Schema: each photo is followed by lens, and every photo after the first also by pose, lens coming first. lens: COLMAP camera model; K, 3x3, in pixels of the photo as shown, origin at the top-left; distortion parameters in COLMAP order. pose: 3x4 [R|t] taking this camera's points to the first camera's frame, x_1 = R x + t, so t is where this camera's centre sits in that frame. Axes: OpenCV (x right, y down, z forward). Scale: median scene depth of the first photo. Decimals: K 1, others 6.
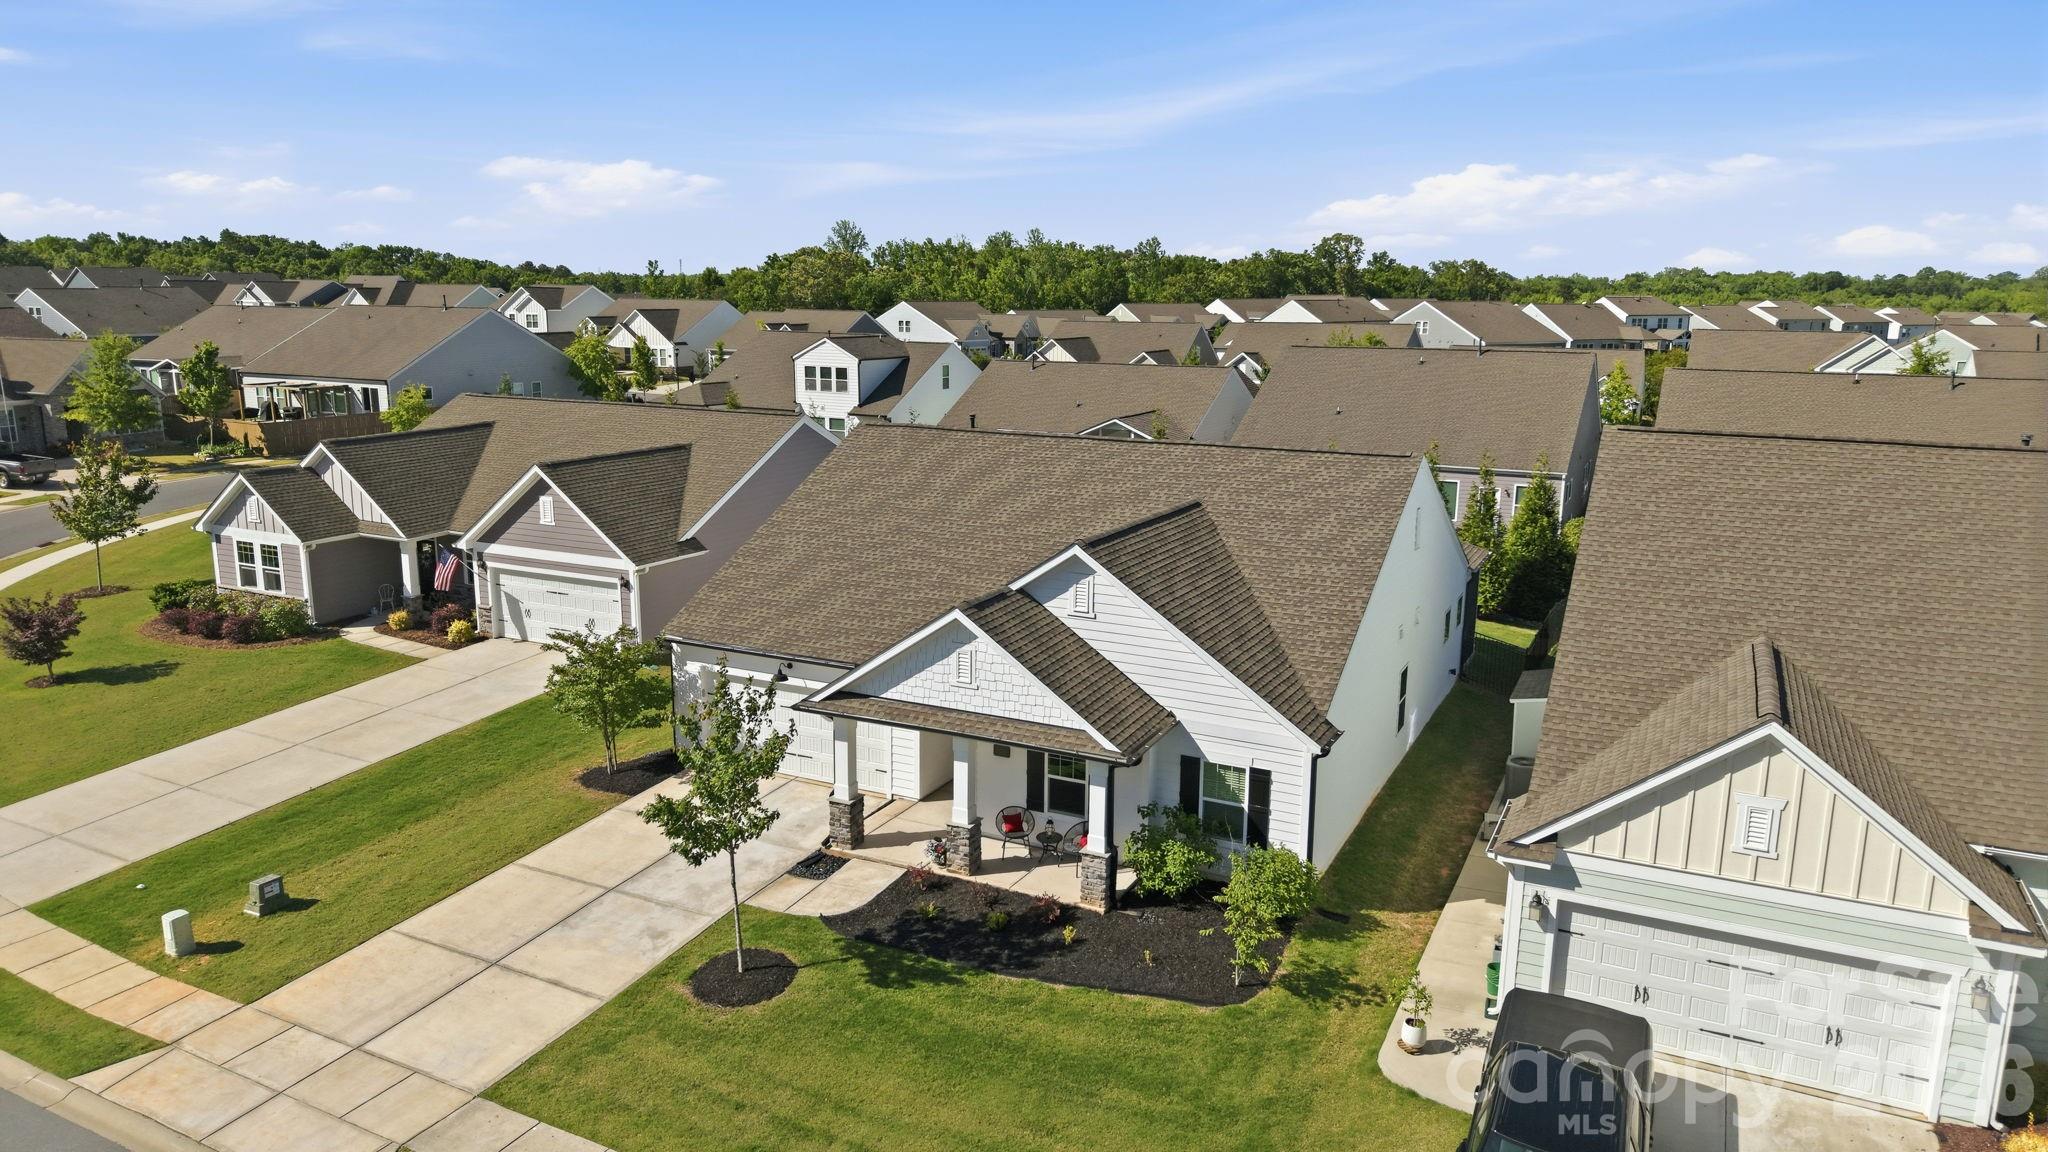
lens RADIAL K [[1364.4, 0, 1012.2], [0, 1364.4, 565.5], [0, 0, 1]] dist [0.016839, -0.009443]
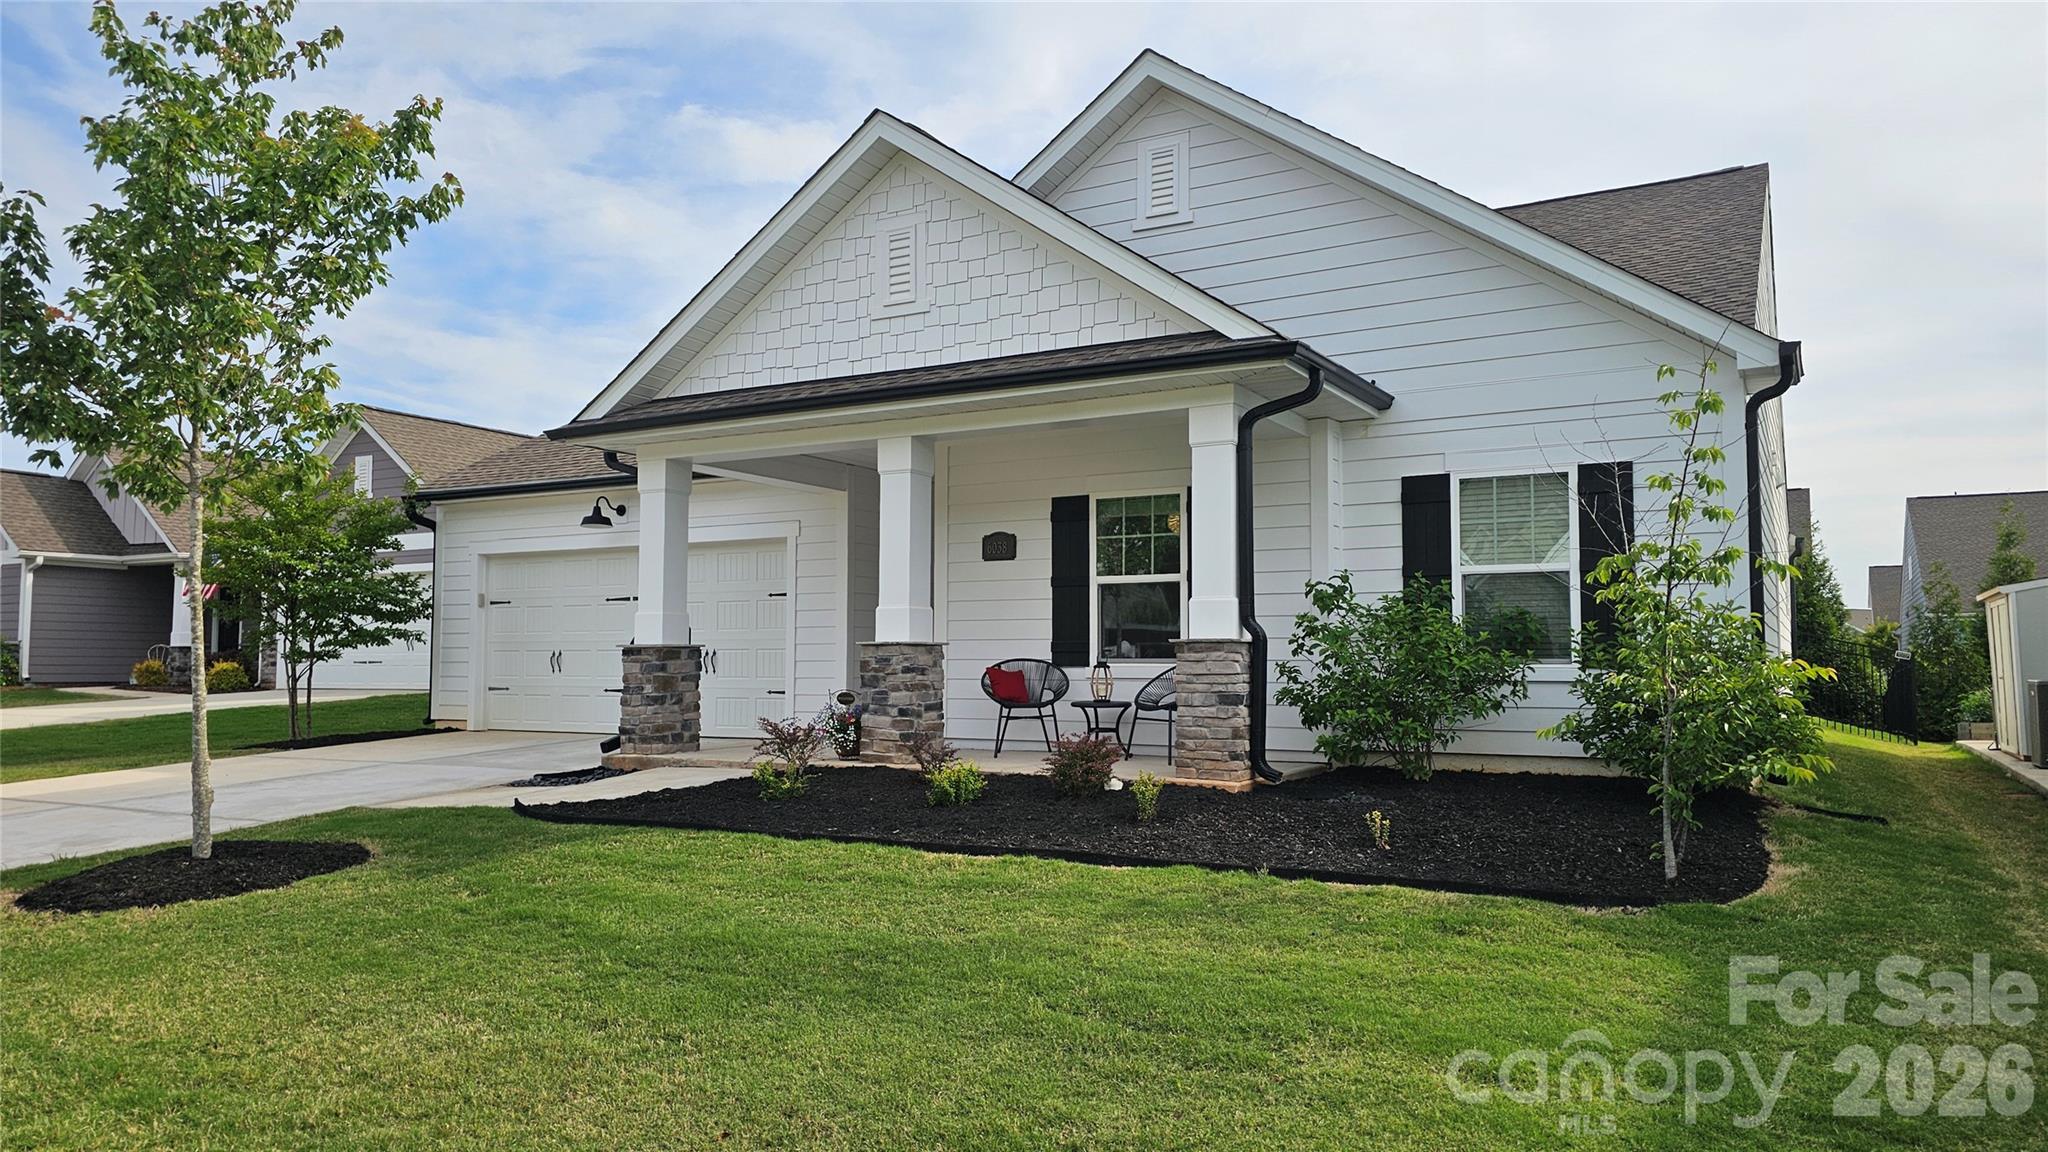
lens RADIAL K [[1403.7, 0, 1014.1], [0, 1403.7, 557.3], [0, 0, 1]] dist [0.060354, -0.000097]
pose [[0.999081, -0.009770, -0.041731, 0.019738], [-0.001548, 0.964809, -0.262949, 0.282645], [0.042832, 0.262772, 0.963907, 0.567254]]
